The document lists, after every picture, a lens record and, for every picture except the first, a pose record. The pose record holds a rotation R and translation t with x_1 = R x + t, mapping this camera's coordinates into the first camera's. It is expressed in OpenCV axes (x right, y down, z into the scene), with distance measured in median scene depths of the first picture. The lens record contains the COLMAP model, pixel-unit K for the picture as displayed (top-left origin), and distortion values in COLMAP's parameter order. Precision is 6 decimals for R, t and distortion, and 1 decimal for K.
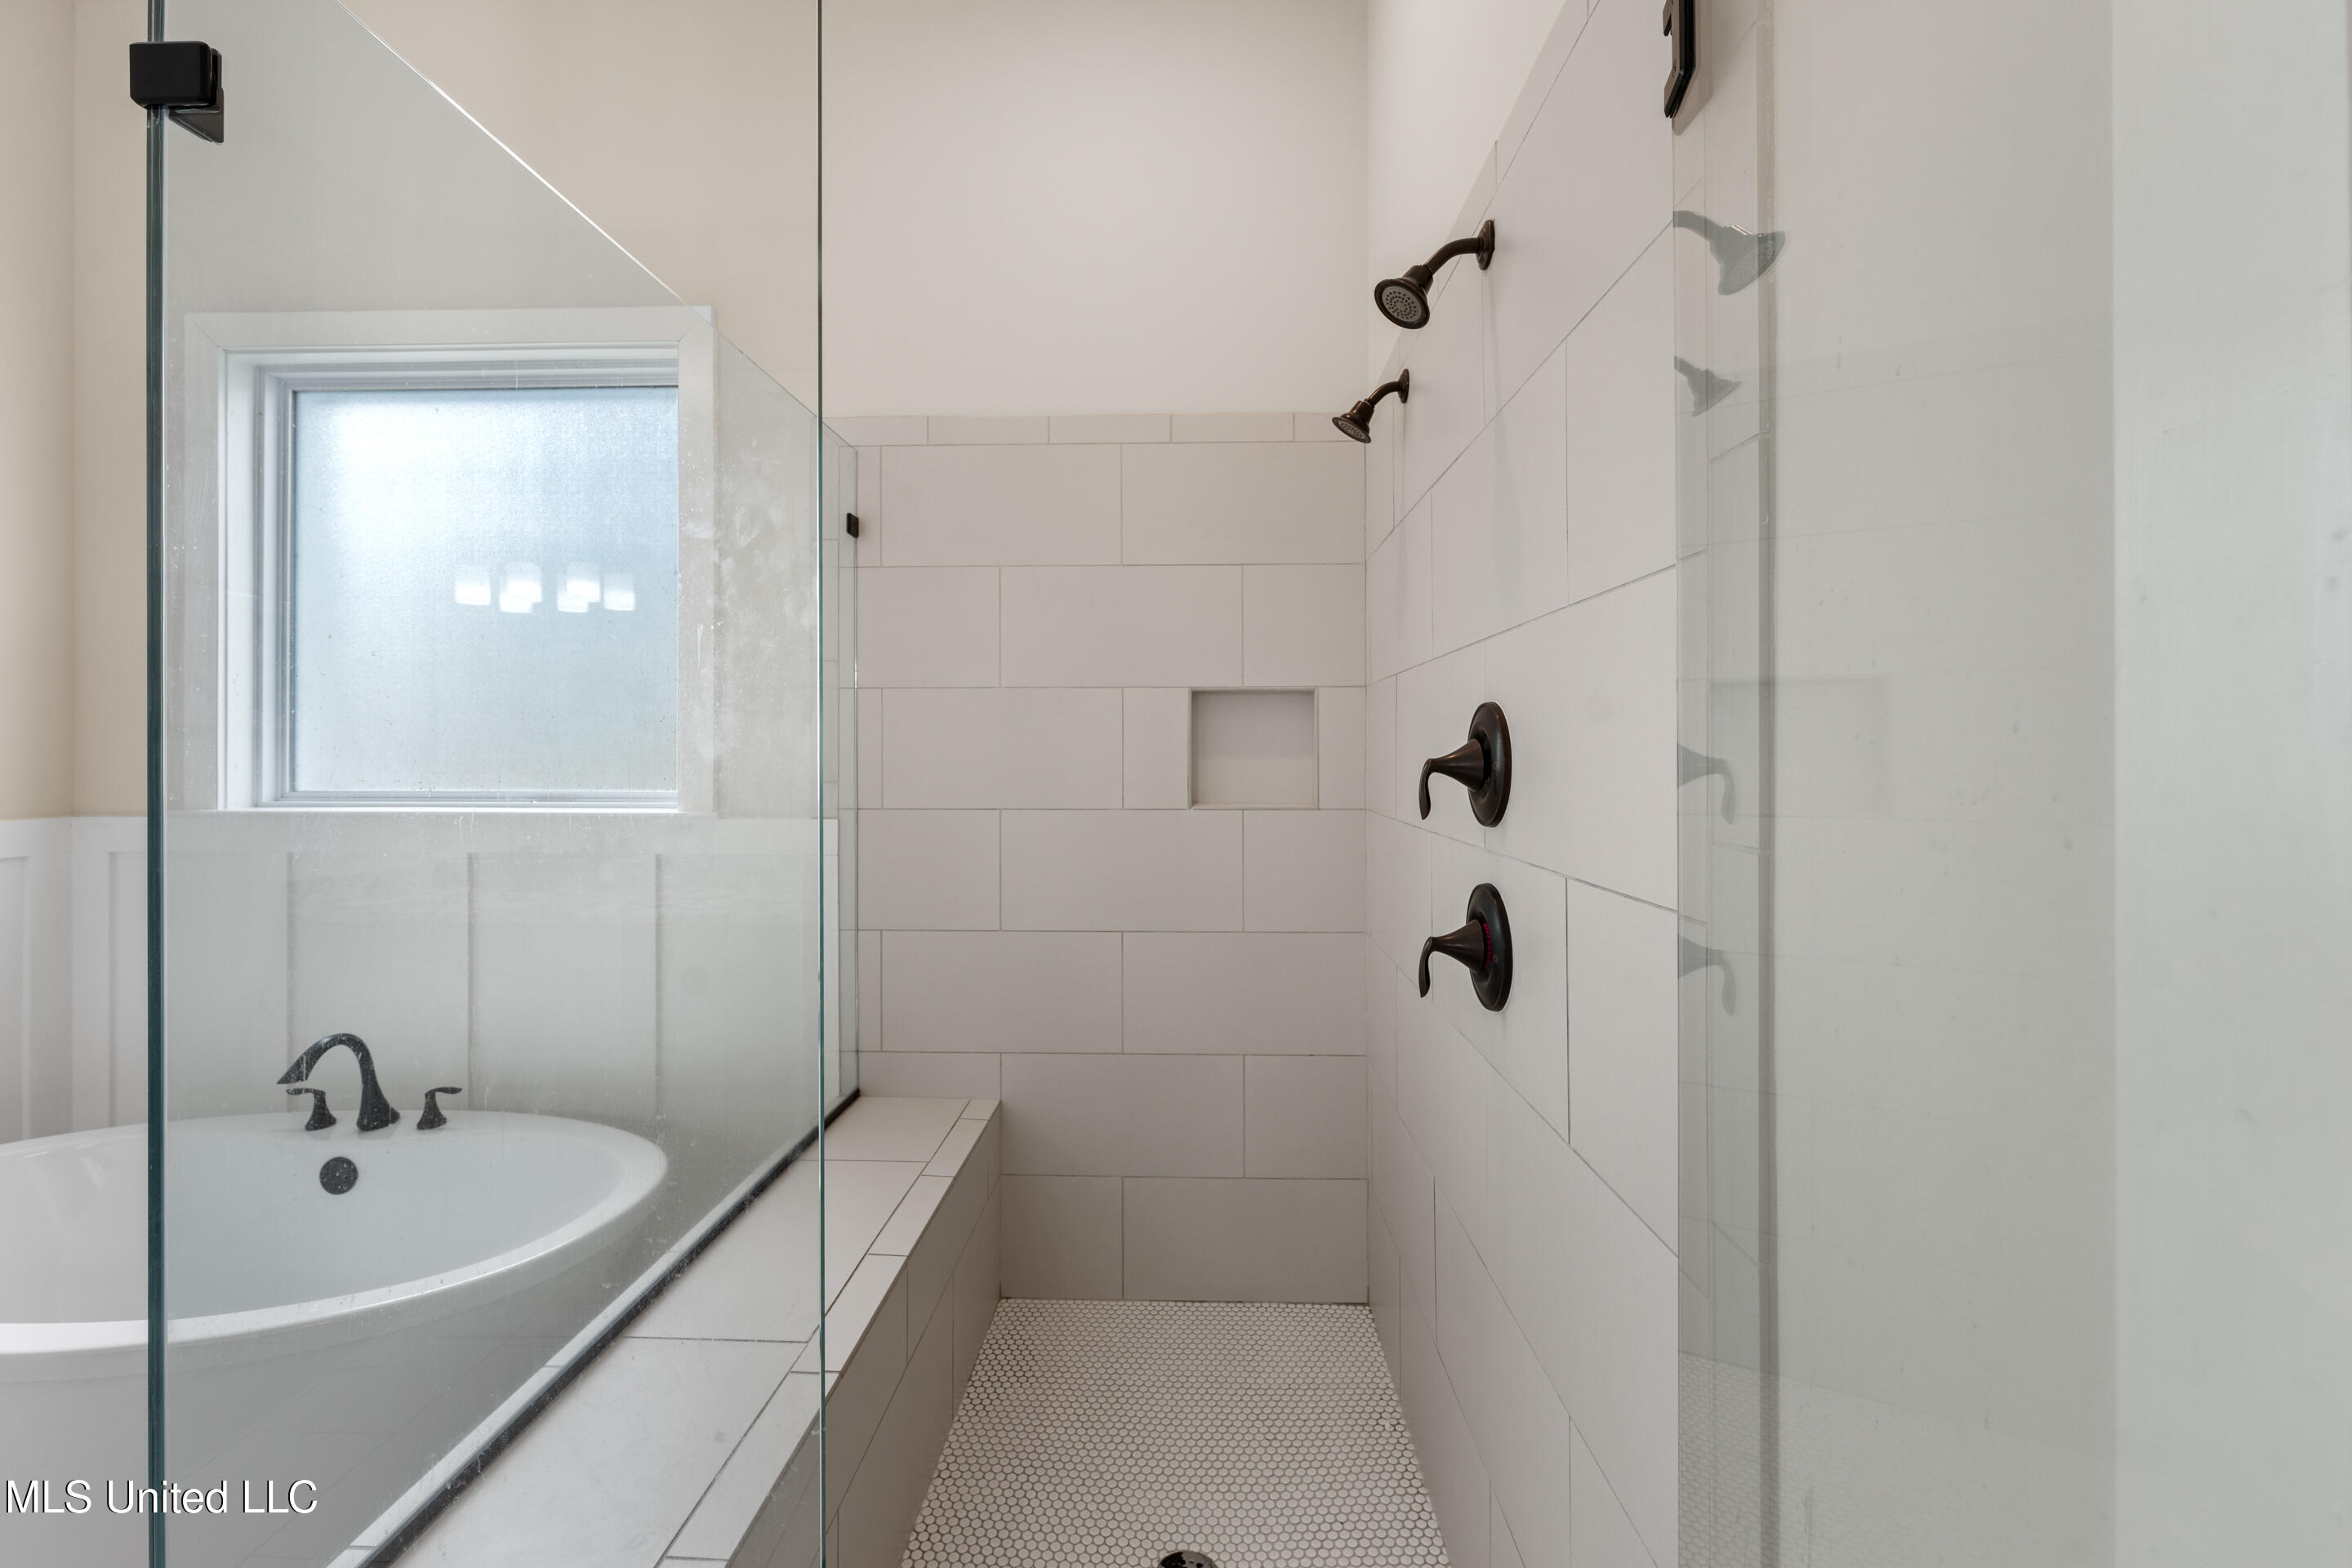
lens RADIAL K [[942.9, 0, 1173.5], [0, 942.9, 751.3], [0, 0, 1]] dist [0.000425, 0.000974]
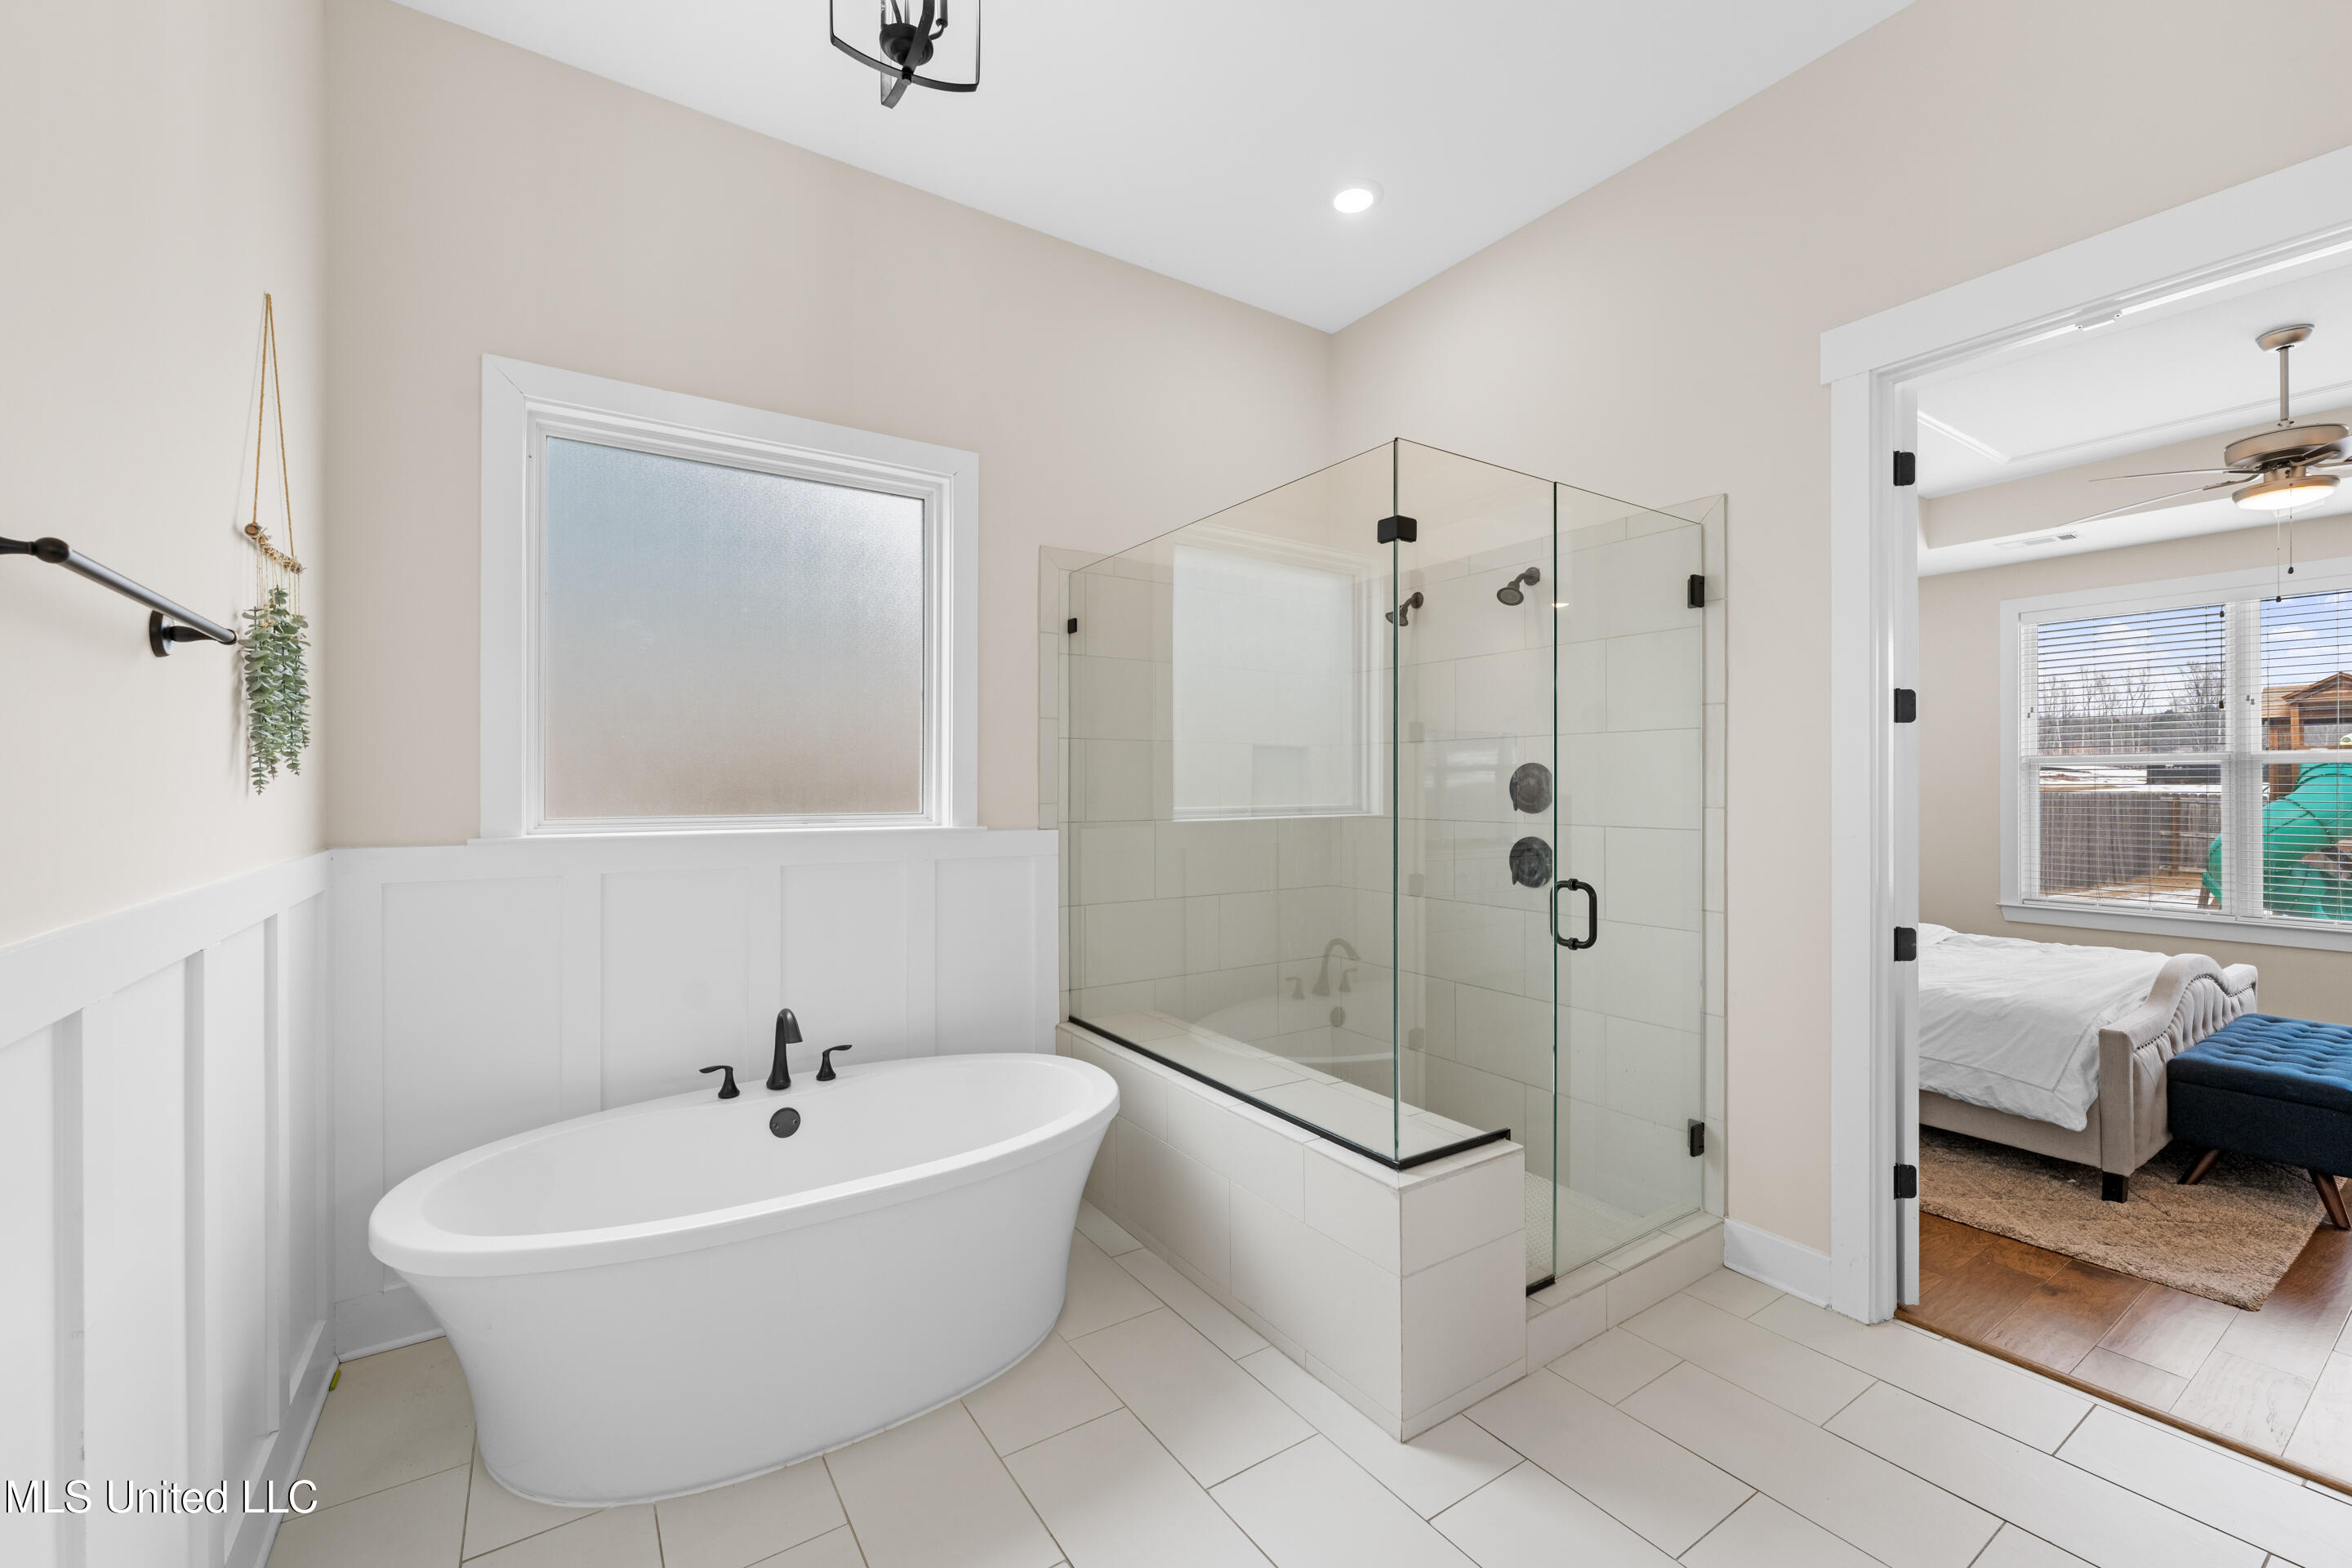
lens RADIAL K [[942.9, 0, 1163.6], [0, 942.9, 783.8], [0, 0, 1]] dist [0.000425, 0.000974]
pose [[0.818624, 0.001284, 0.574328, -1.138880], [-0.003003, 0.999993, 0.002045, -0.000754], [-0.574321, -0.003399, 0.818623, -0.286417]]
